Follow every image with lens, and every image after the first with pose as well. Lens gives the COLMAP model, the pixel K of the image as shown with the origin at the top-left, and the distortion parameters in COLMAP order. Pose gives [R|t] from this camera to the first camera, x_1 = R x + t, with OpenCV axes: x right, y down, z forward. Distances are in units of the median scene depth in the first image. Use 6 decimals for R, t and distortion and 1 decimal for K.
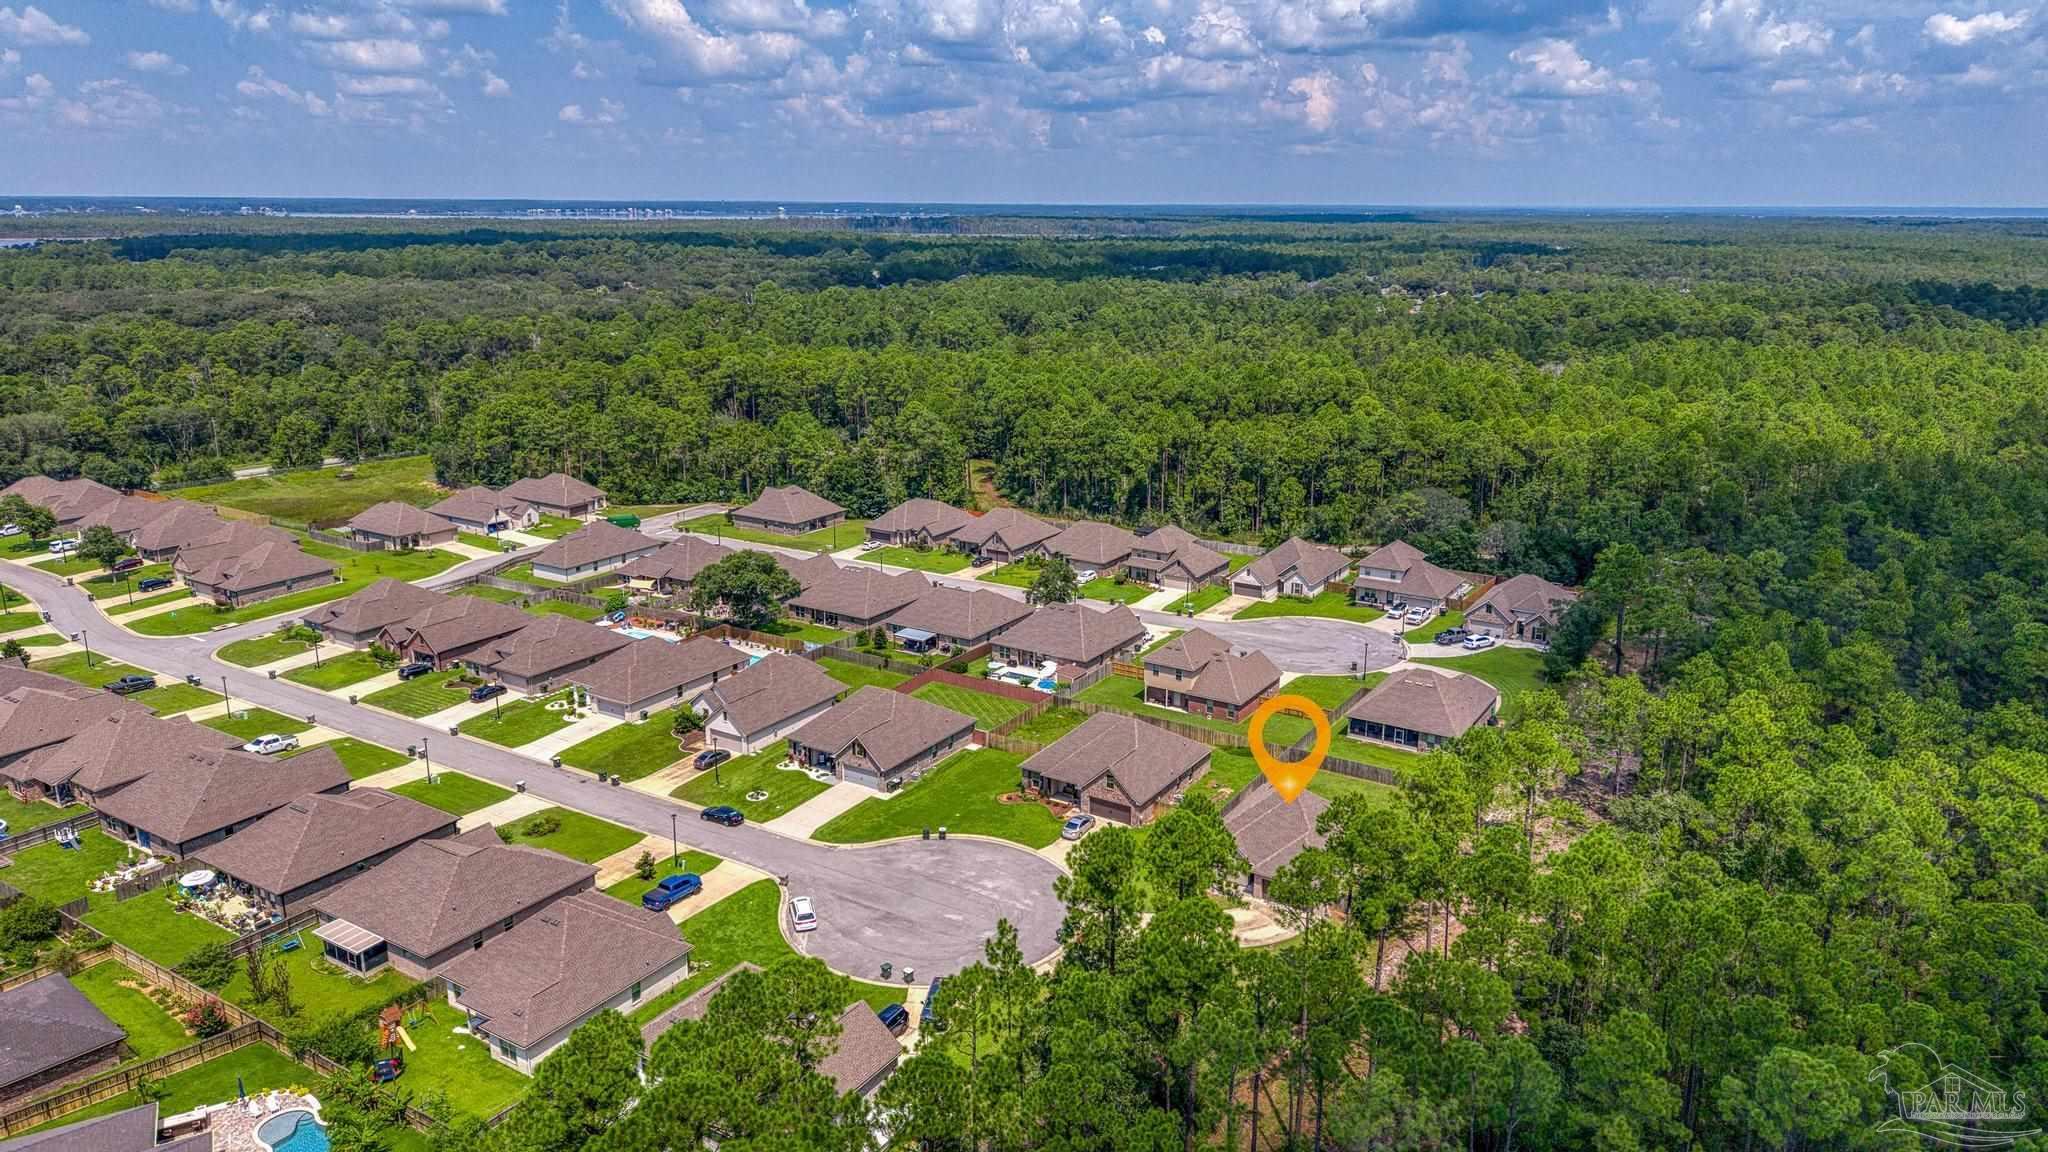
lens RADIAL K [[1390.4, 0, 1017.4], [0, 1390.4, 537.8], [0, 0, 1]] dist [0.018247, -0.009135]
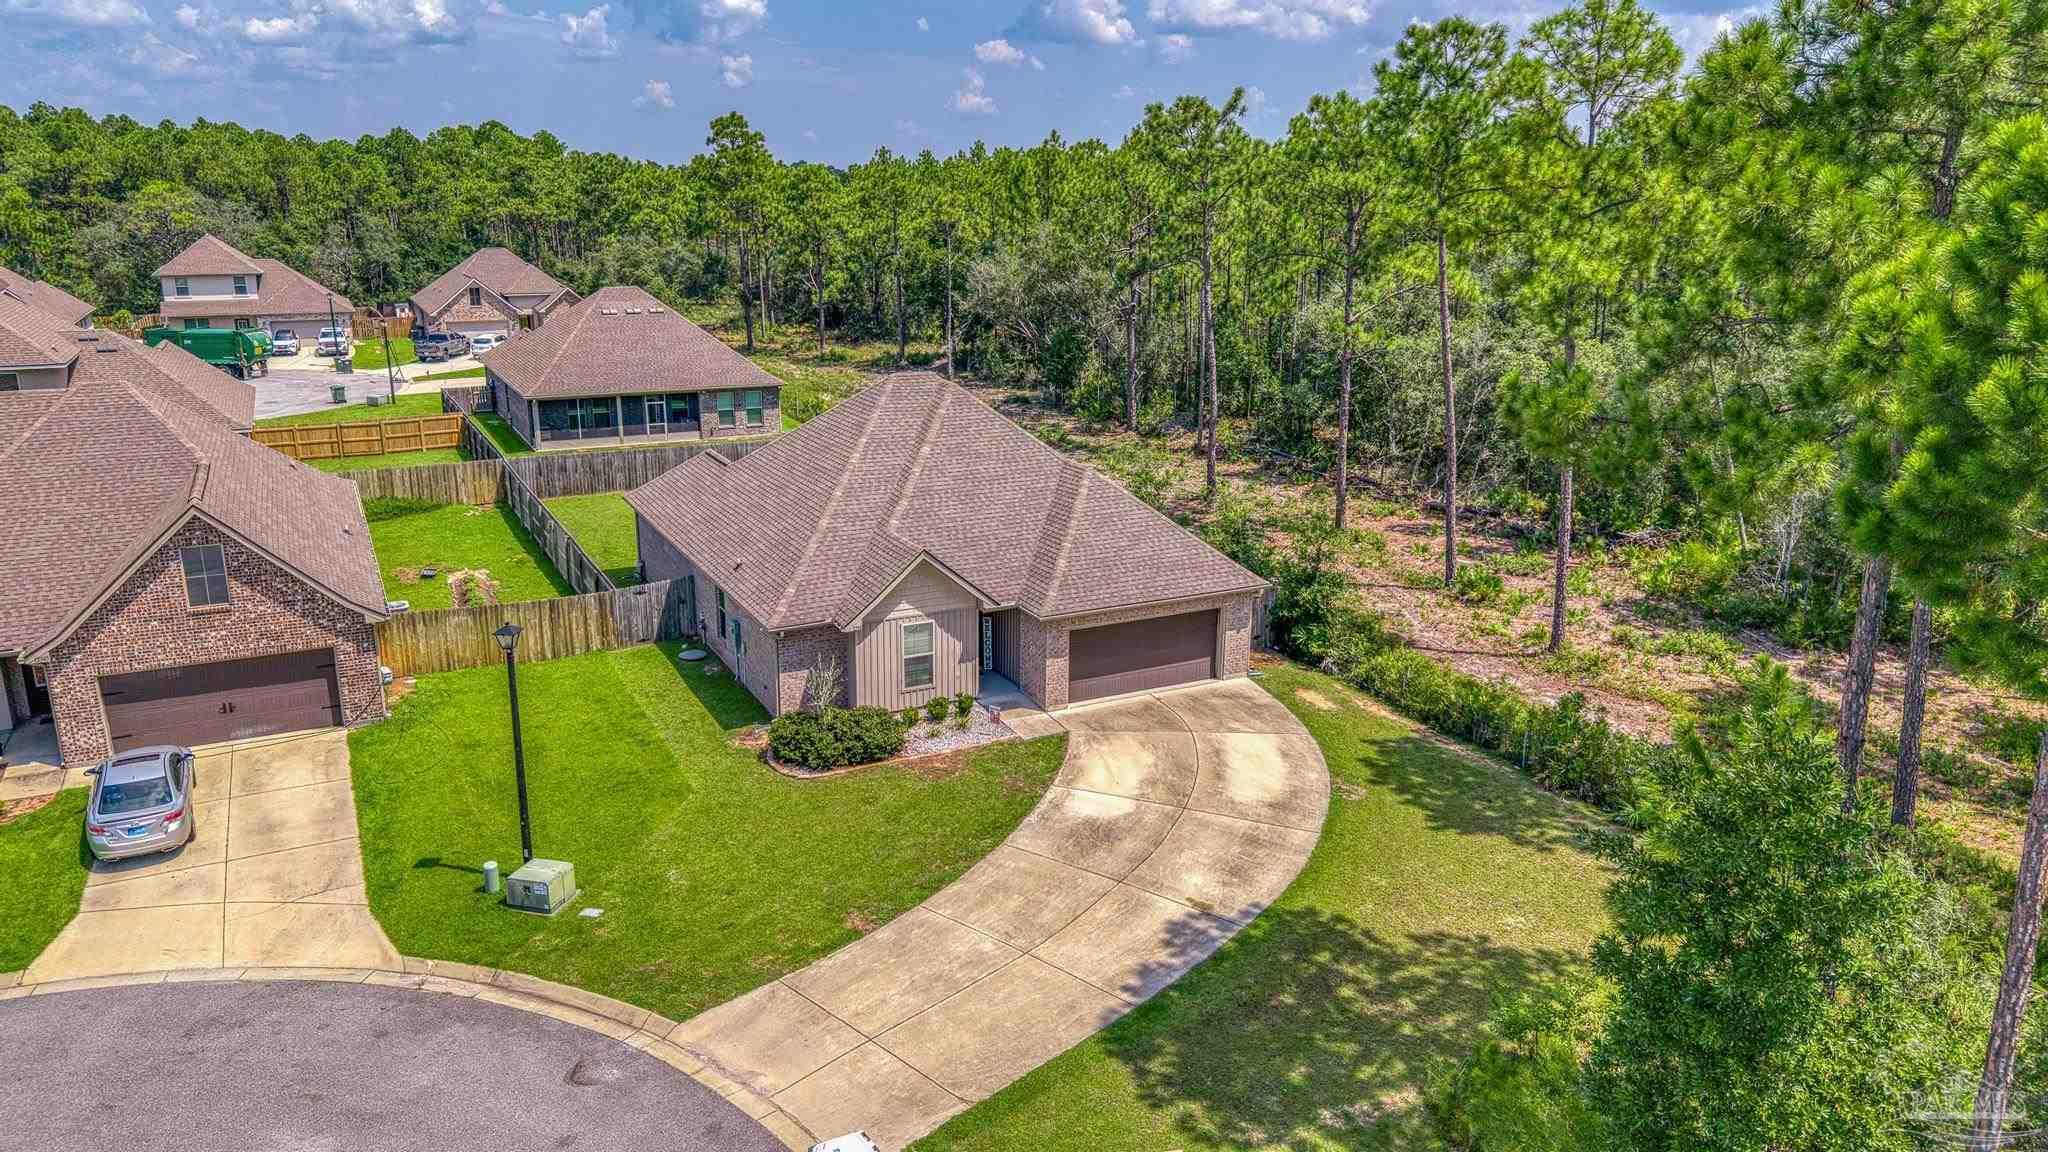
lens RADIAL K [[1383.1, 0, 1023.0], [0, 1383.1, 586.2], [0, 0, 1]] dist [0.056716, -0.085400]
pose [[0.500045, -0.239906, 0.832106, -0.044236], [0.197411, 0.967142, 0.160206, 0.128949], [-0.843198, 0.084156, 0.530975, 0.588506]]
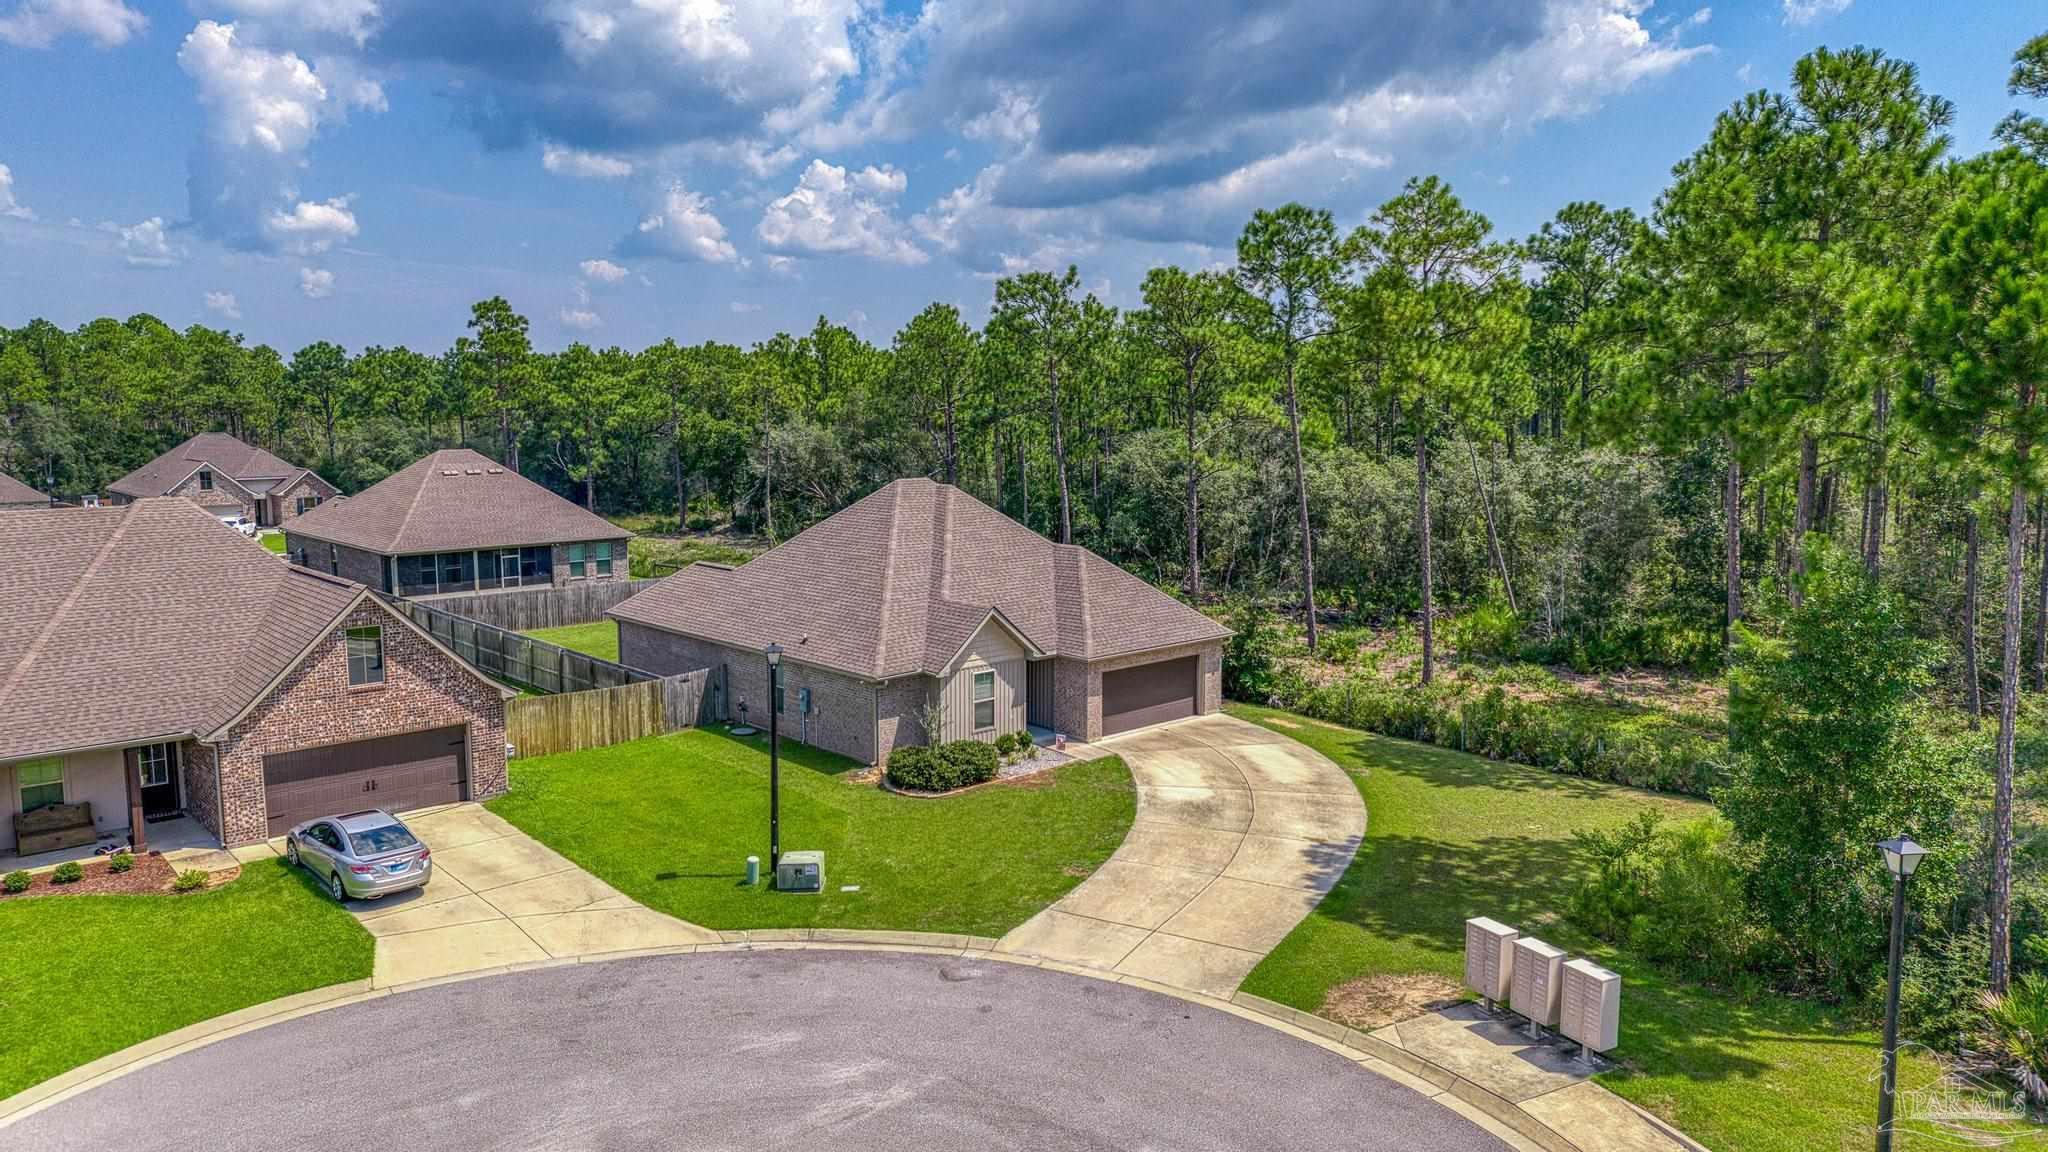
lens RADIAL K [[1383.1, 0, 1023.0], [0, 1383.1, 586.2], [0, 0, 1]] dist [0.056716, -0.085400]
pose [[0.249524, -0.135420, 0.958853, -0.105638], [0.228263, 0.970497, 0.077663, 0.132126], [-0.941081, 0.199492, 0.273074, 0.632920]]
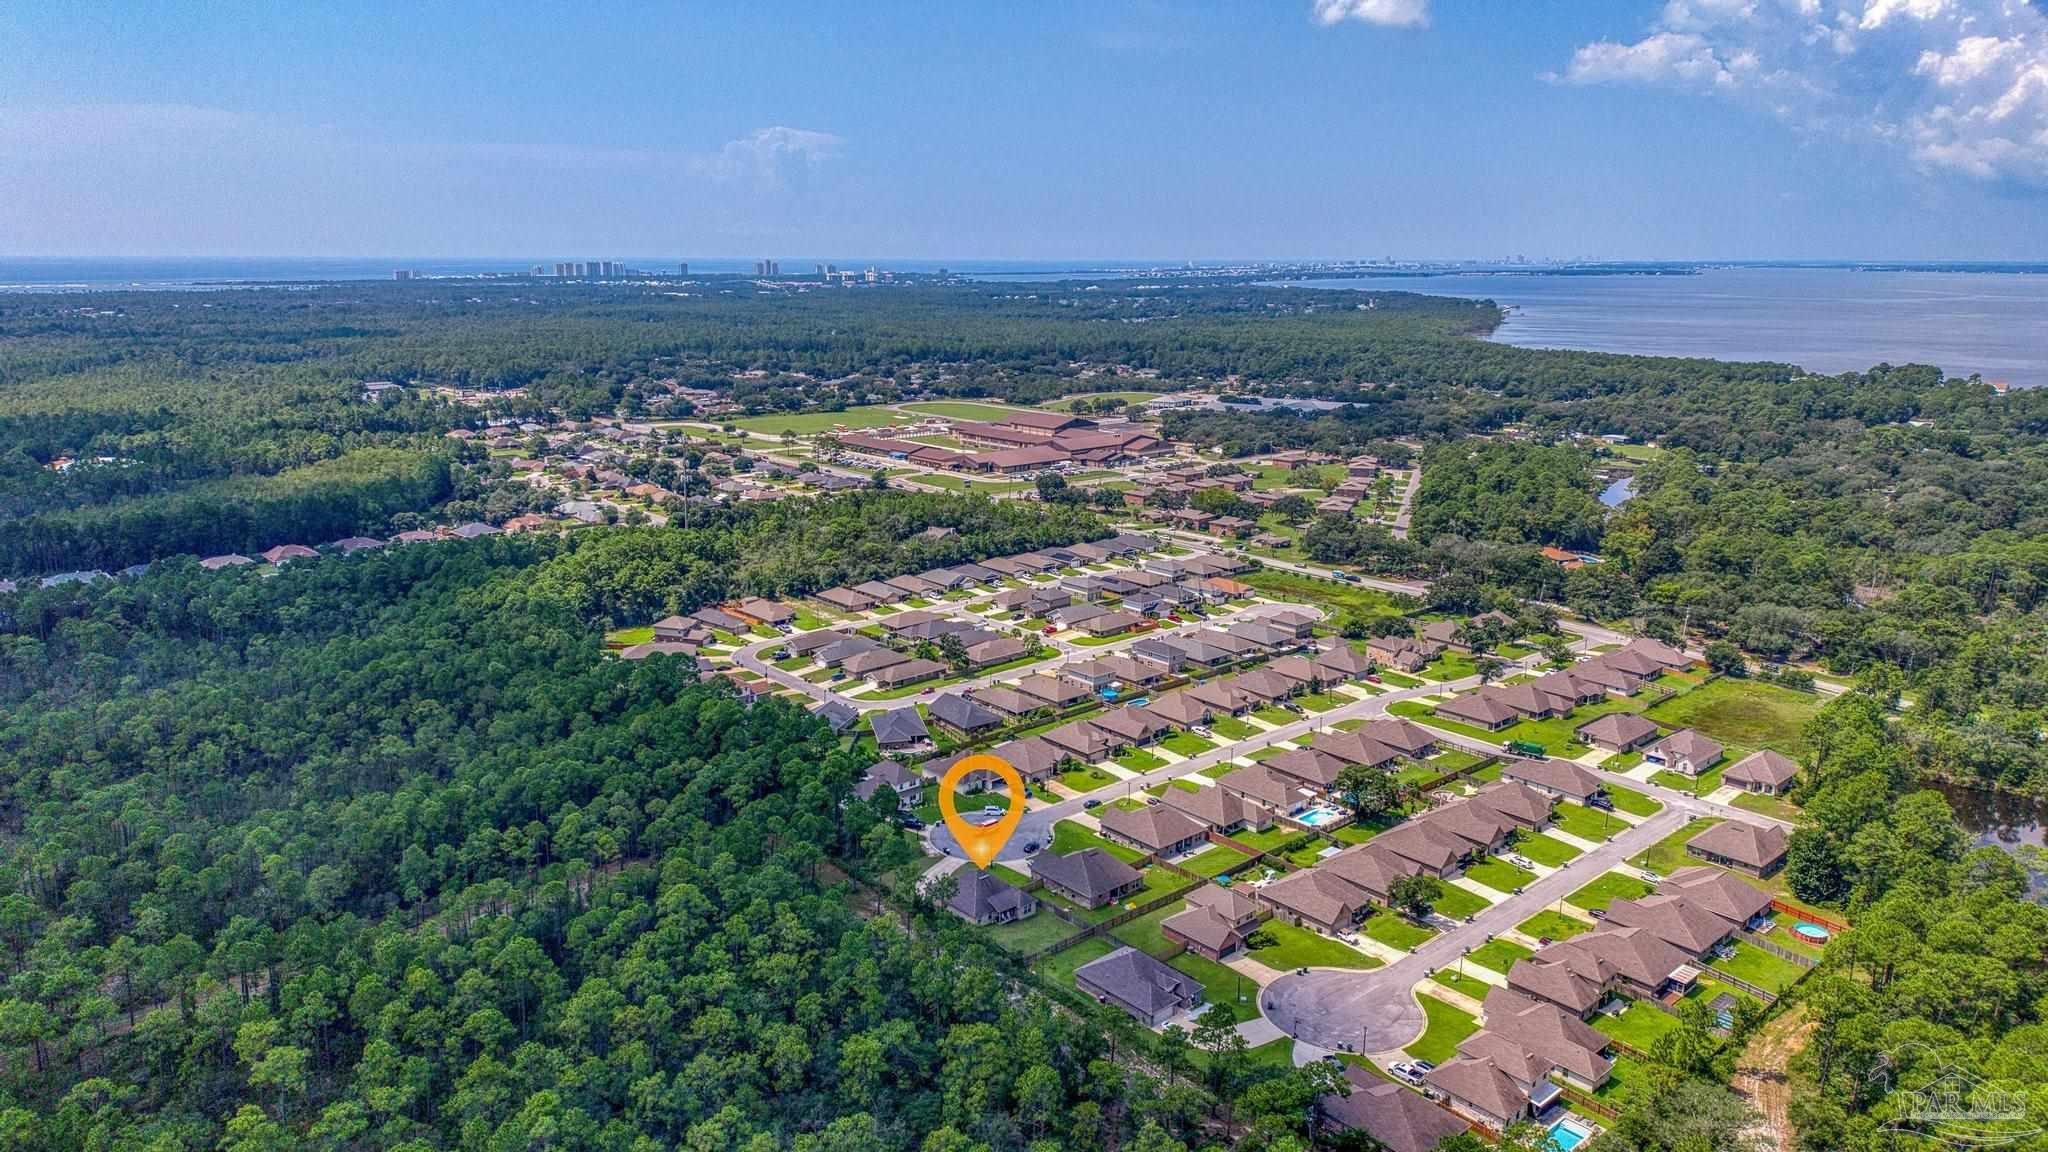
lens RADIAL K [[1372.0, 0, 1017.8], [0, 1372.0, 579.0], [0, 0, 1]] dist [0.082197, -0.100833]
pose [[-0.271351, 0.214175, -0.938348, 1.421710], [-0.235084, 0.930651, 0.280400, -0.570057], [0.933330, 0.296677, -0.202184, 0.960580]]
